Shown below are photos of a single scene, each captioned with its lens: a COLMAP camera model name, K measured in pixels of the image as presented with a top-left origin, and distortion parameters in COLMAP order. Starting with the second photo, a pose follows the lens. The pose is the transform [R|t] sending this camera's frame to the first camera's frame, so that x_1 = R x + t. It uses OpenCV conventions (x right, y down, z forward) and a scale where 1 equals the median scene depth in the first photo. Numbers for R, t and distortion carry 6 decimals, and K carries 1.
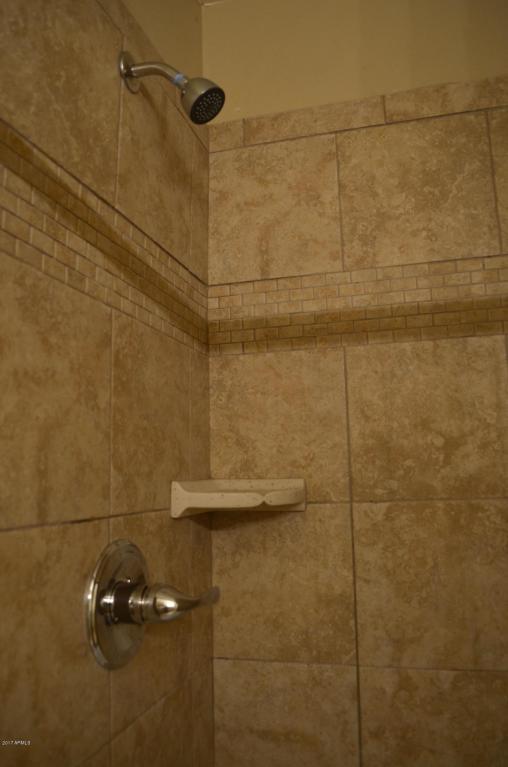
lens RADIAL K [[599.6, 0, 248.7], [0, 599.6, 385.5], [0, 0, 1]] dist [-0.088798, 0.016646]
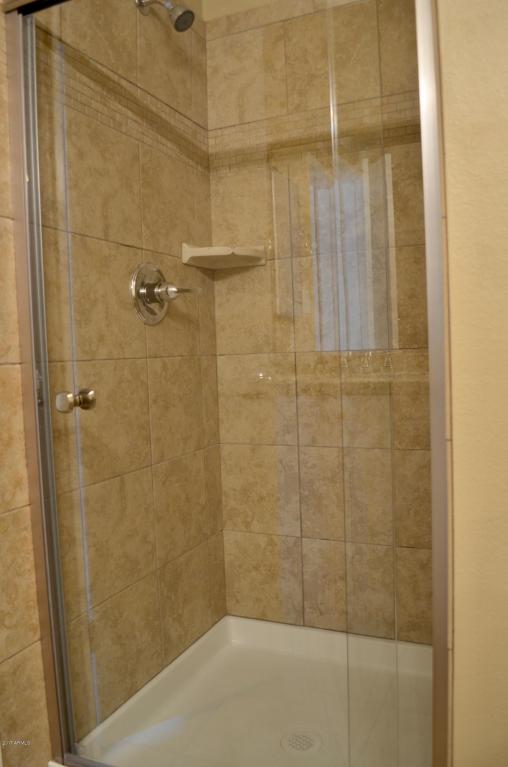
lens RADIAL K [[599.6, 0, 258.2], [0, 599.6, 381.8], [0, 0, 1]] dist [-0.088798, 0.016646]
pose [[0.989562, -0.005536, -0.144003, 0.320351], [0.034286, 0.979613, 0.197945, 0.203680], [0.139971, -0.200816, 0.969578, -0.713498]]
